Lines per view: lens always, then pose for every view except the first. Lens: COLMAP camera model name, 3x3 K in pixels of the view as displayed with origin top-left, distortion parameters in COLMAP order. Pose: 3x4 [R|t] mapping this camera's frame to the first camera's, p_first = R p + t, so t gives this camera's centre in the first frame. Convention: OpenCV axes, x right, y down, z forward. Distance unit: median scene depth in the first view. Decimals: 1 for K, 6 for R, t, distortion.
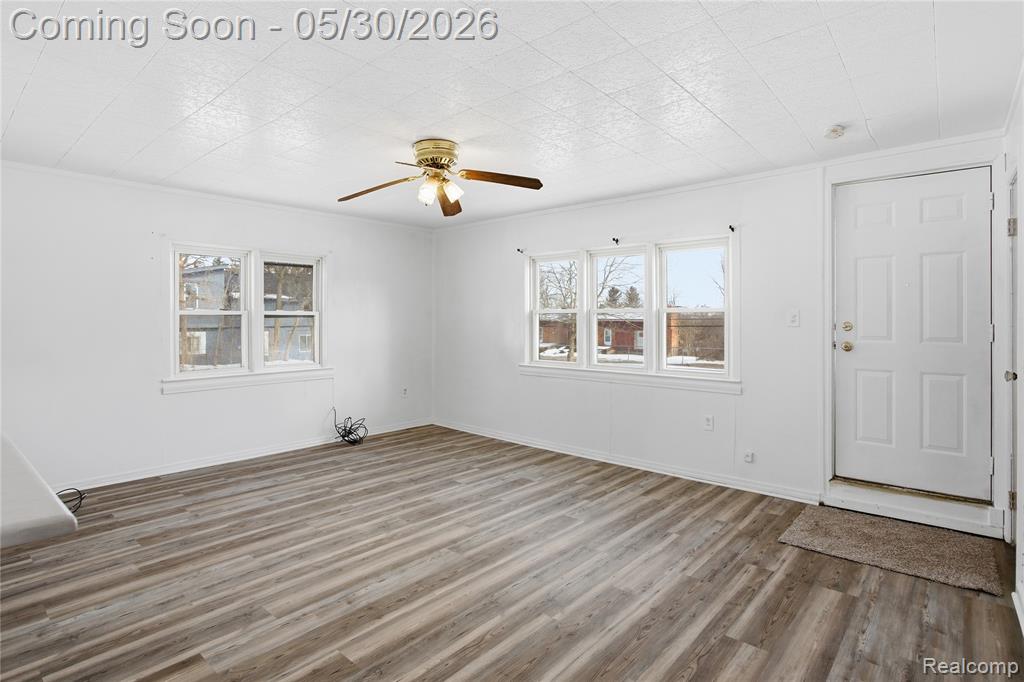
lens RADIAL K [[513.1, 0, 525.1], [0, 513.1, 320.6], [0, 0, 1]] dist [-0.012970, 0.015486]
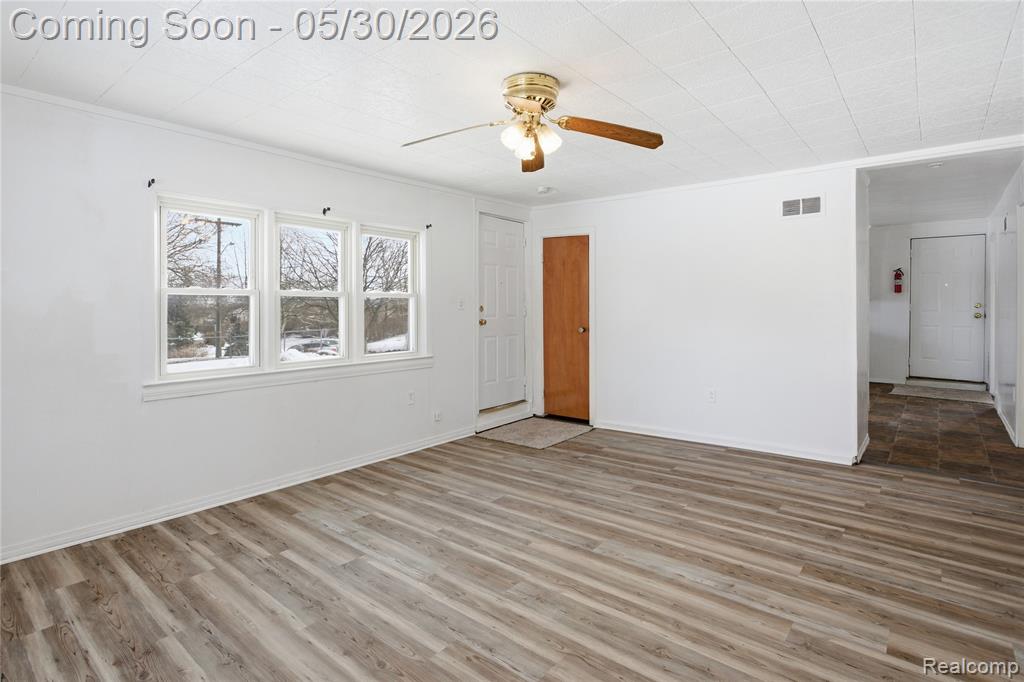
lens RADIAL K [[521.2, 0, 498.6], [0, 521.2, 307.9], [0, 0, 1]] dist [-0.002896, 0.000425]
pose [[-0.006054, 0.000294, 0.999982, -0.959179], [0.002530, 0.999997, -0.000279, 0.012005], [-0.999978, 0.002529, -0.006055, 1.039335]]
